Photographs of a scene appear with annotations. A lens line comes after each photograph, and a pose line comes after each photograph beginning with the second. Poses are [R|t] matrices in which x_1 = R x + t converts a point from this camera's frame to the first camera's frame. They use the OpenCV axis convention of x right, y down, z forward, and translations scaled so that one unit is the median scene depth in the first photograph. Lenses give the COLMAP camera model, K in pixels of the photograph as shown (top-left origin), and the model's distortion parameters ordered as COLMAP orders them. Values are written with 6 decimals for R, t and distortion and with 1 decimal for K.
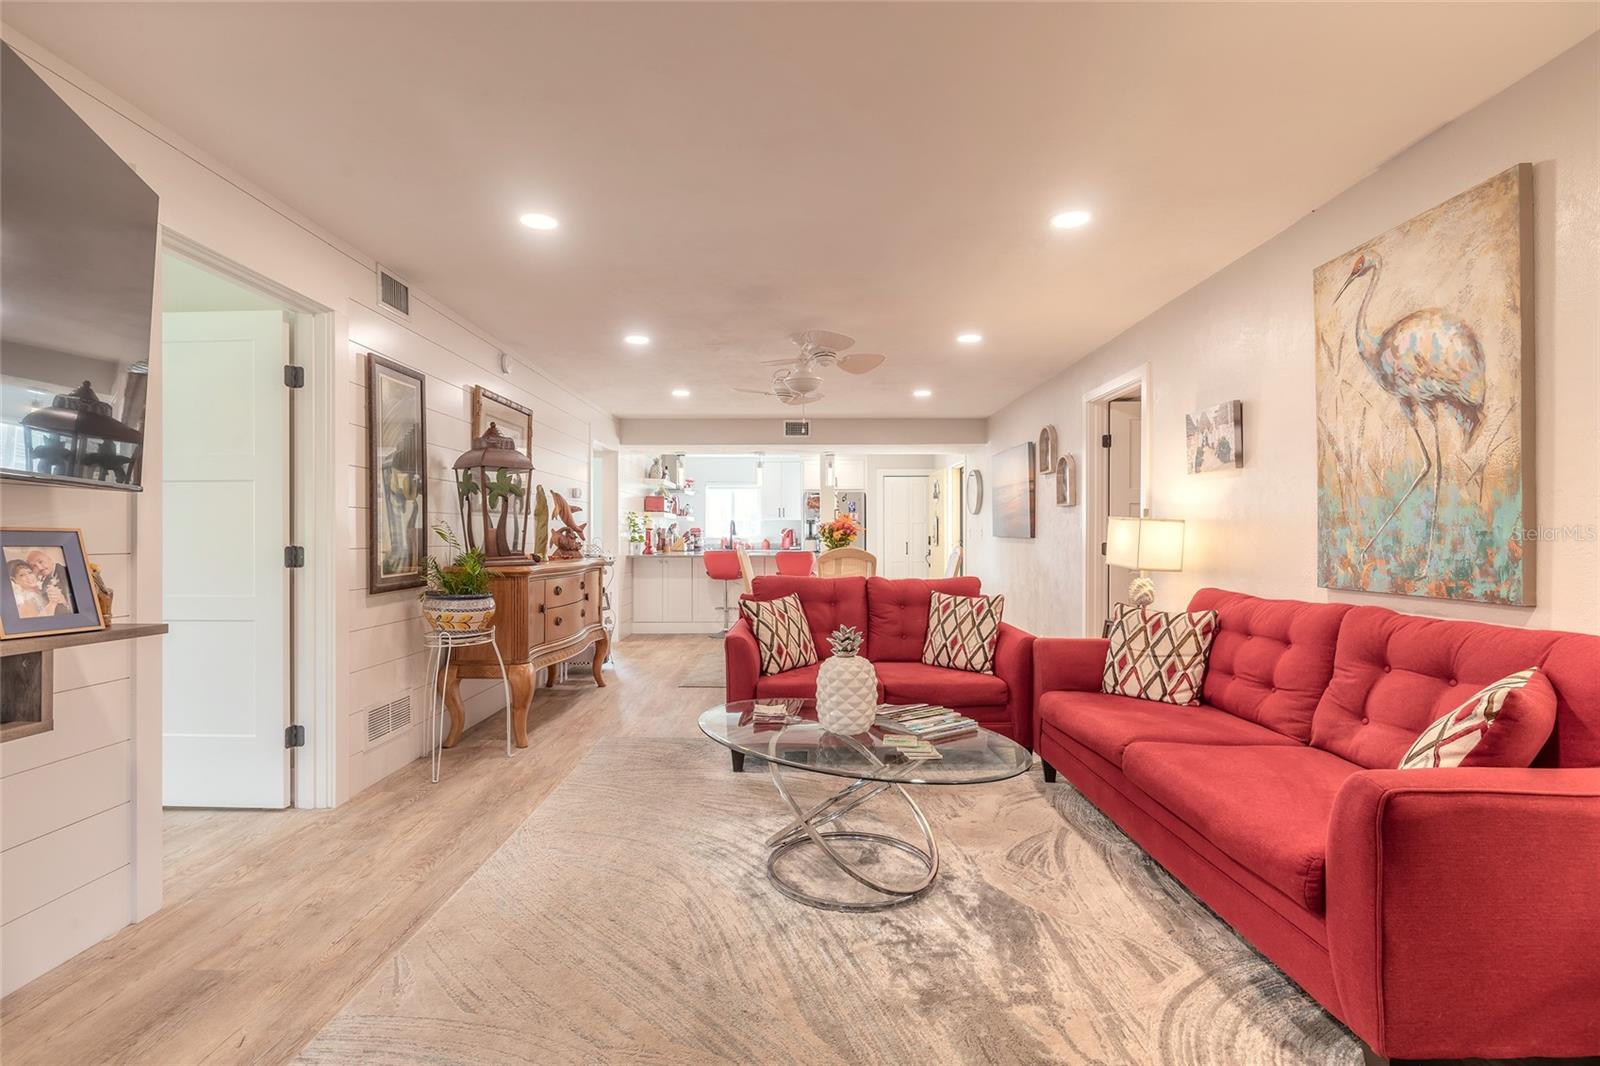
lens RADIAL K [[734.0, 0, 786.6], [0, 734.0, 539.4], [0, 0, 1]] dist [-0.005430, -0.000356]
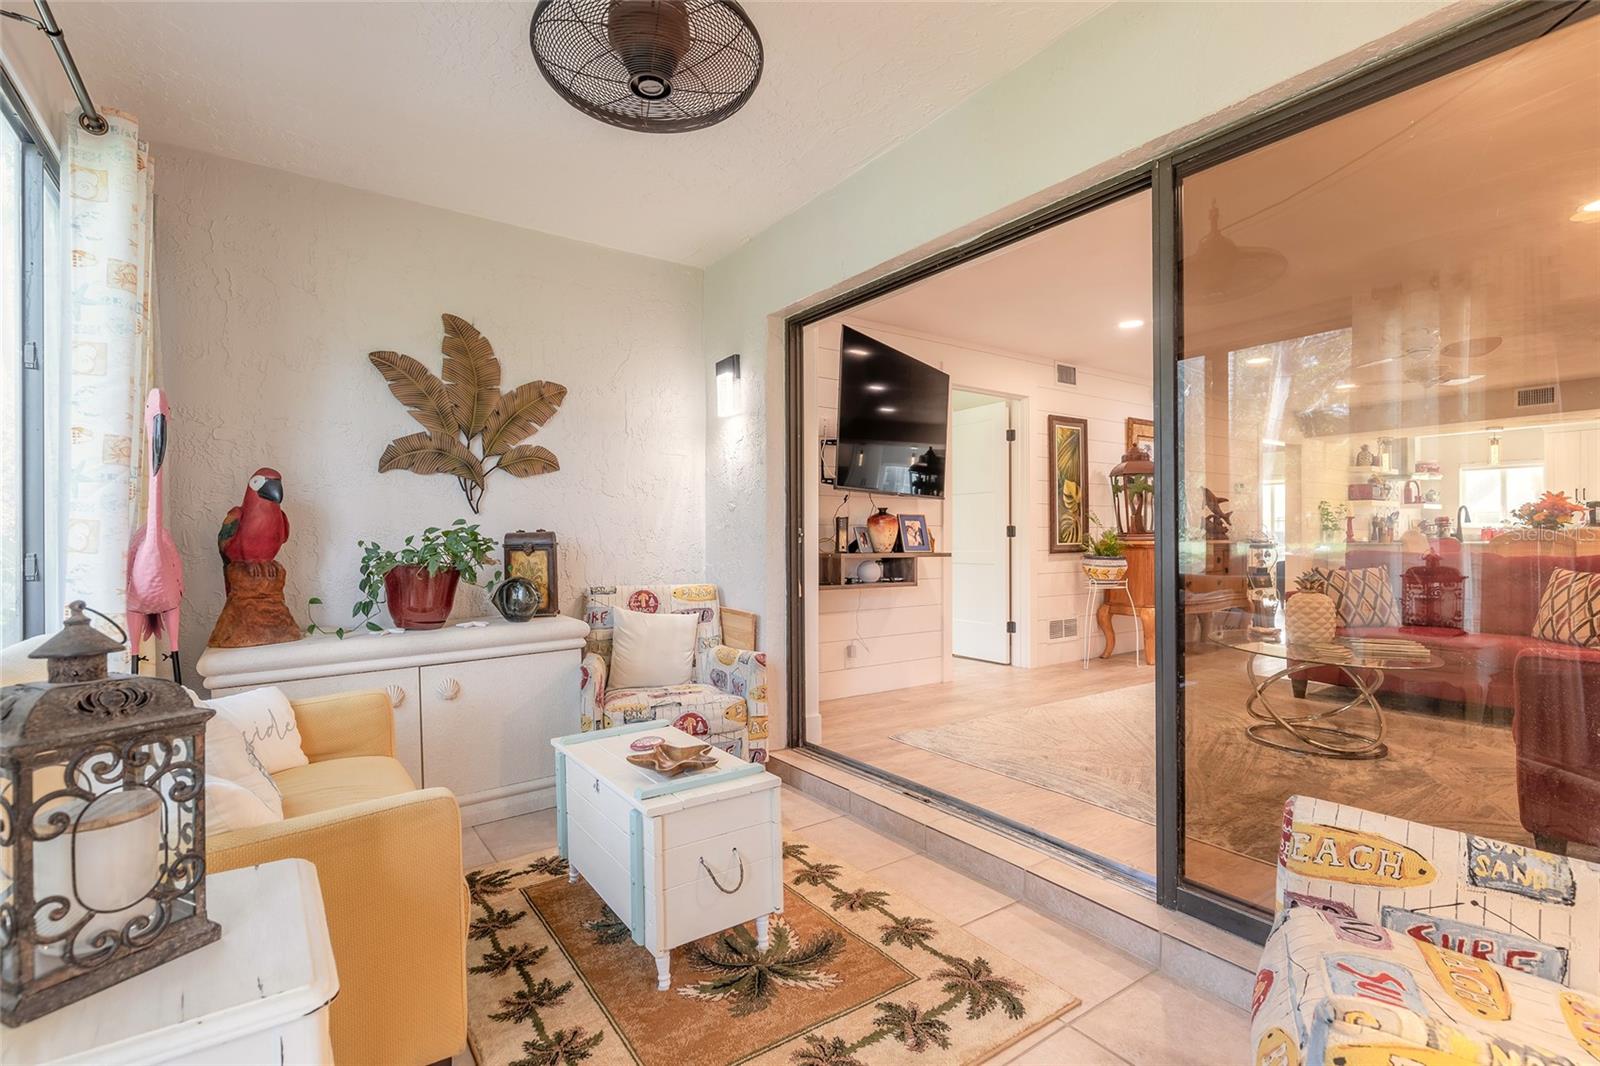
lens RADIAL K [[734.0, 0, 800.0], [0, 734.0, 532.9], [0, 0, 1]] dist [-0.005430, -0.000356]
pose [[0.578415, -0.005783, -0.815722, 0.474025], [-0.000010, 0.999975, -0.007096, 0.035593], [0.815743, 0.004113, 0.578400, -0.458144]]
